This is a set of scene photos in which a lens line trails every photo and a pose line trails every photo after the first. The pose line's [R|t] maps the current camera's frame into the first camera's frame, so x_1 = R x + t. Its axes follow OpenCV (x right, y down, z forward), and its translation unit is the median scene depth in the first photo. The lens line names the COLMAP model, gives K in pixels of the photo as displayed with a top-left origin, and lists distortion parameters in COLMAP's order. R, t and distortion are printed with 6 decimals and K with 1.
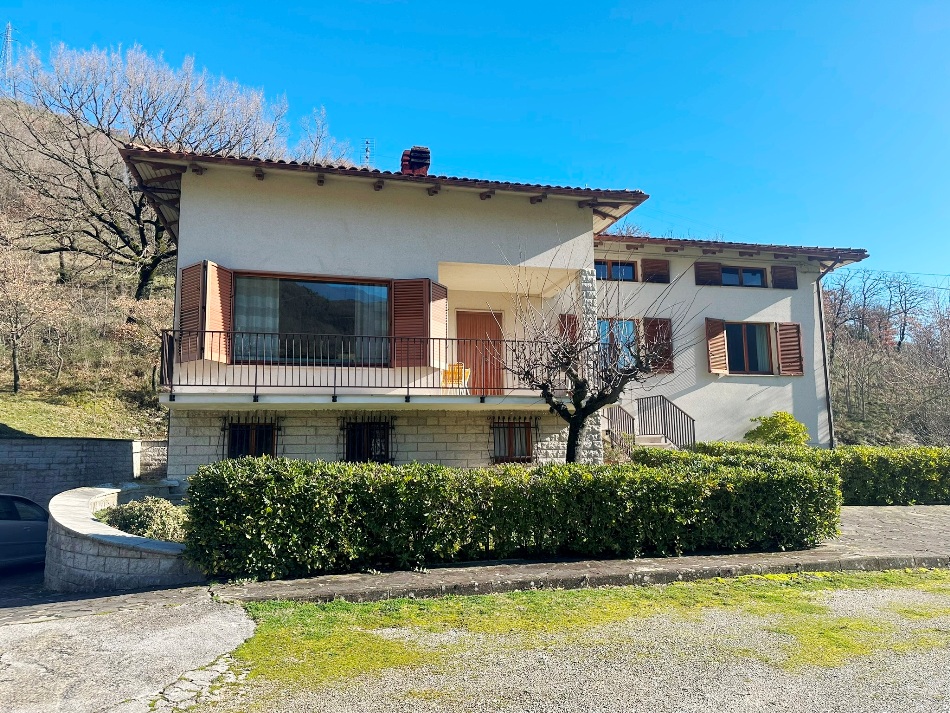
lens RADIAL K [[667.4, 0, 473.4], [0, 667.4, 360.2], [0, 0, 1]] dist [0.113620, -0.162256]
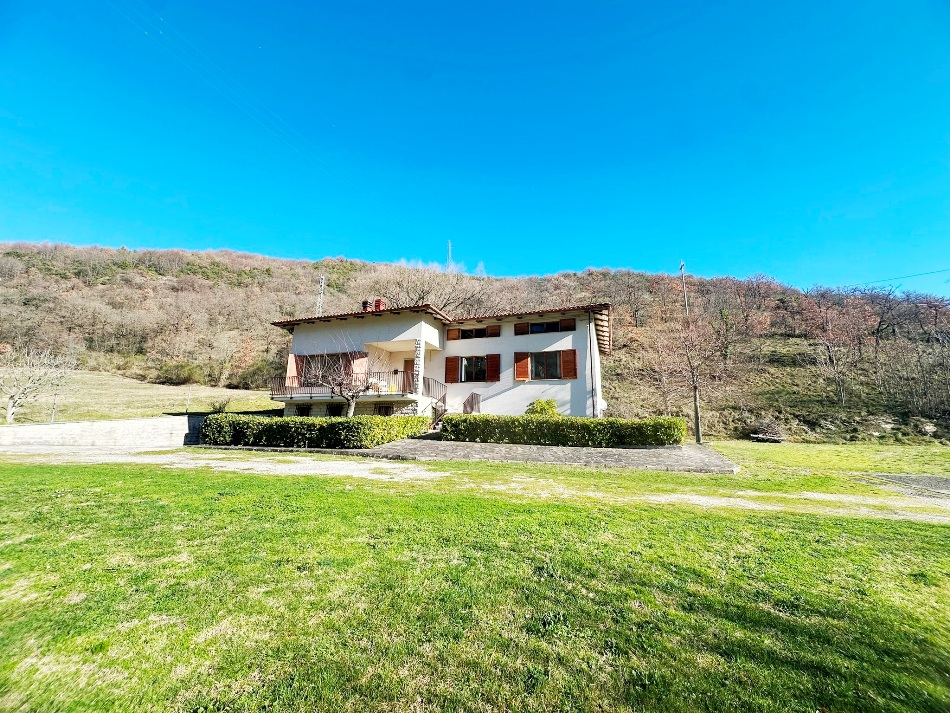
lens RADIAL K [[381.9, 0, 472.1], [0, 381.9, 357.0], [0, 0, 1]] dist [-0.001400, 0.000052]
pose [[0.826218, -0.087992, -0.556436, 0.837976], [0.053231, 0.995501, -0.078384, 0.031325], [0.560830, 0.035143, 0.827185, 0.016394]]
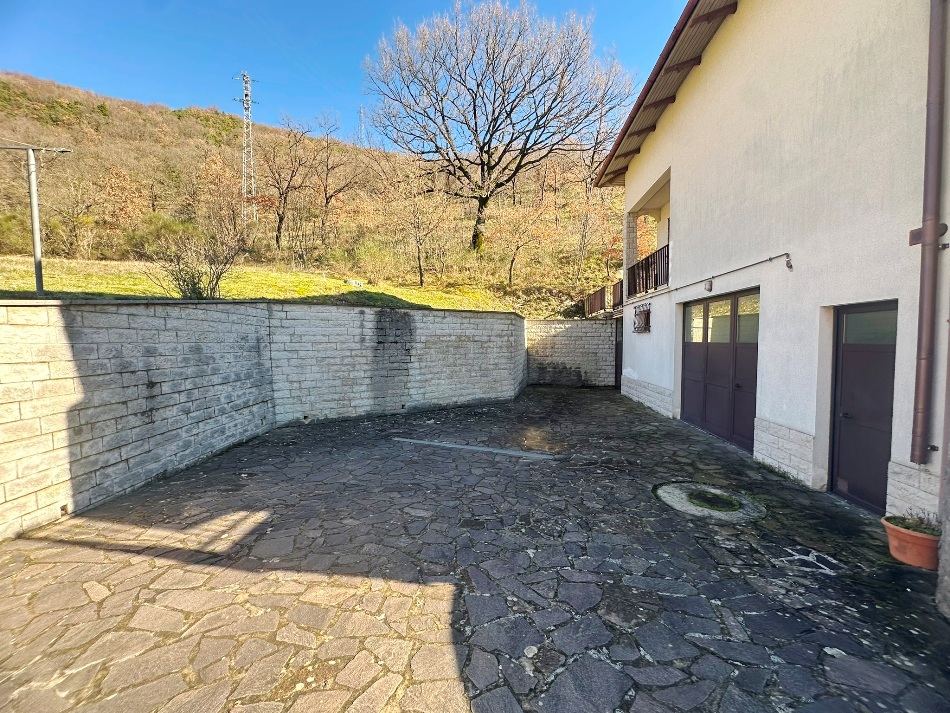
lens RADIAL K [[381.8, 0, 476.8], [0, 381.8, 357.7], [0, 0, 1]] dist [-0.000504, 0.000163]
pose [[0.940783, 0.027539, -0.337889, -0.451736], [0.036549, 0.982647, 0.181851, 0.078311], [0.337034, -0.183431, 0.923451, 0.446080]]
